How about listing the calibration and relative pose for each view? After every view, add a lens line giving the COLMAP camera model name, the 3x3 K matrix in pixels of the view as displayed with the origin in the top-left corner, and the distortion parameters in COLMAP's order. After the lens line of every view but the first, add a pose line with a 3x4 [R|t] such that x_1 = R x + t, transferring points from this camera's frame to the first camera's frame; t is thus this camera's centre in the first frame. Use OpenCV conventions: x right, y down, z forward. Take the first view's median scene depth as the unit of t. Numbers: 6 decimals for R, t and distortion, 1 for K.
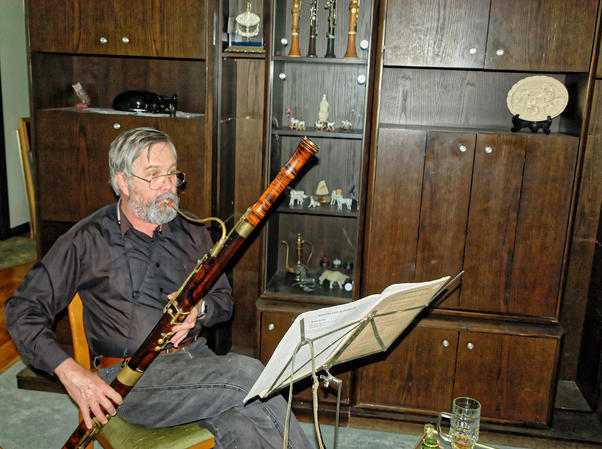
lens RADIAL K [[622.6, 0, 301.0], [0, 622.6, 224.5], [0, 0, 1]] dist [-0.051537, 0.003593]
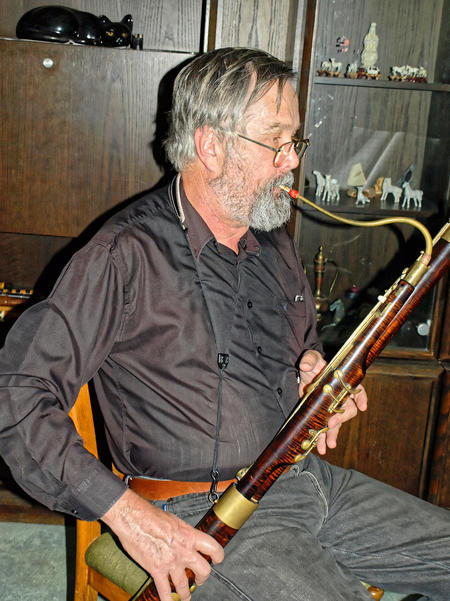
lens RADIAL K [[835.6, 0, 225.0], [0, 835.6, 300.5], [0, 0, 1]] dist [-0.015764, -0.019051]
pose [[0.988334, -0.016707, 0.151382, -0.385882], [0.005333, 0.997152, 0.075226, 0.006930], [-0.152207, -0.073541, 0.985609, 0.286586]]
